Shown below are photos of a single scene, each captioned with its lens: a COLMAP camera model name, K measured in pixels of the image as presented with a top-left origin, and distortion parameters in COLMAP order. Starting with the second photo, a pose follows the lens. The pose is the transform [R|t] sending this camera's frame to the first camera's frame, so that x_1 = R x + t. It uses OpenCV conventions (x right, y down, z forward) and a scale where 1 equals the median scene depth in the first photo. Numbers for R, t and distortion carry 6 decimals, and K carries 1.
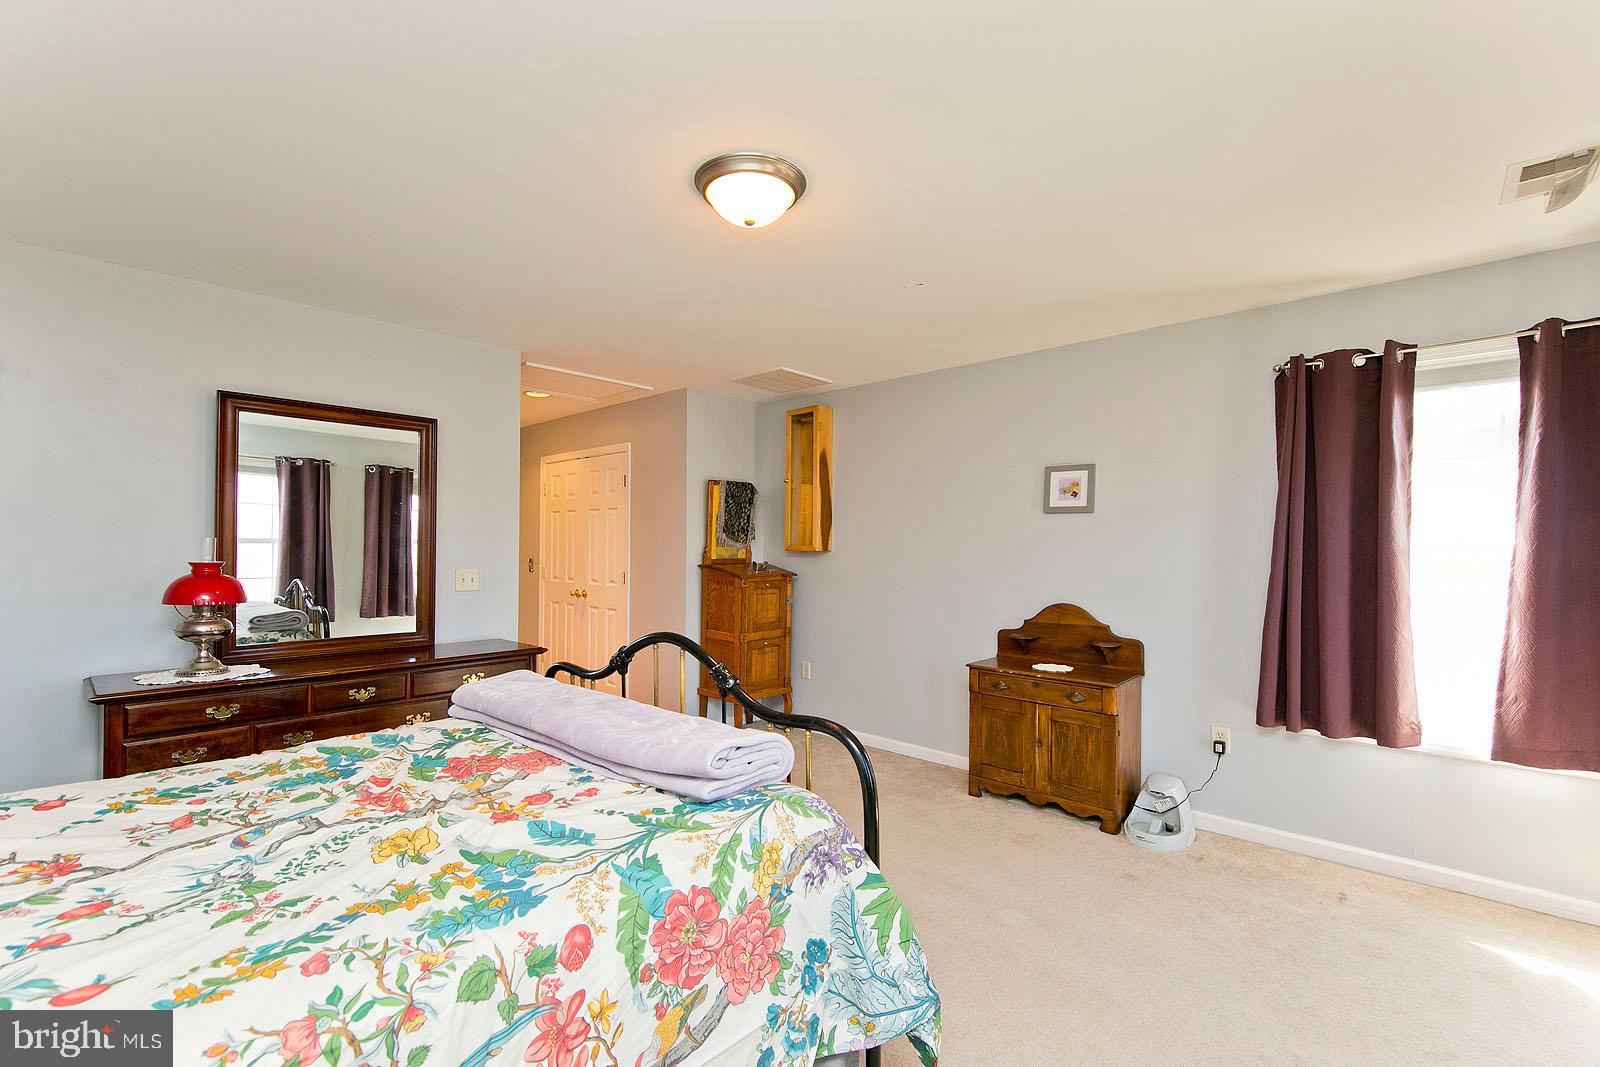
lens RADIAL K [[689.2, 0, 798.2], [0, 689.2, 553.4], [0, 0, 1]] dist [0.001088, 0.000176]
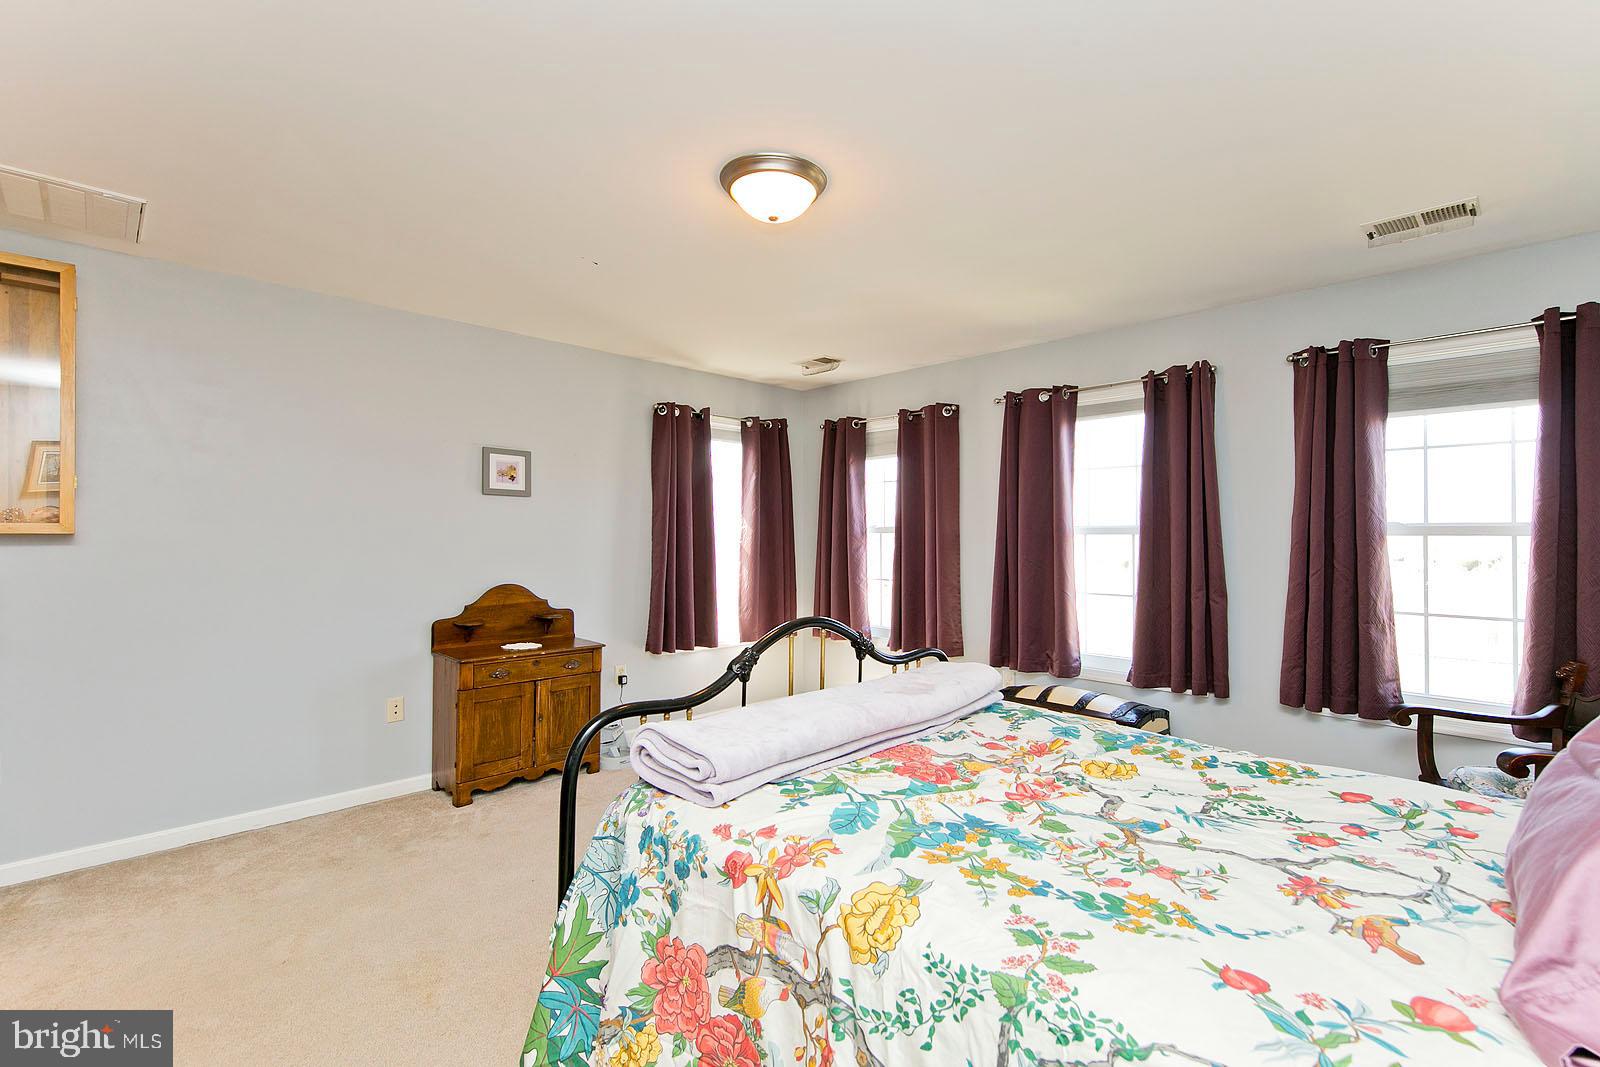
lens RADIAL K [[709.9, 0, 800.0], [0, 709.9, 533.5], [0, 0, 1]] dist [0.013142, -0.000151]
pose [[0.062820, -0.005069, 0.998012, -0.774296], [0.005136, 0.999976, 0.004756, -0.006177], [-0.998012, 0.004827, 0.062845, 0.605619]]
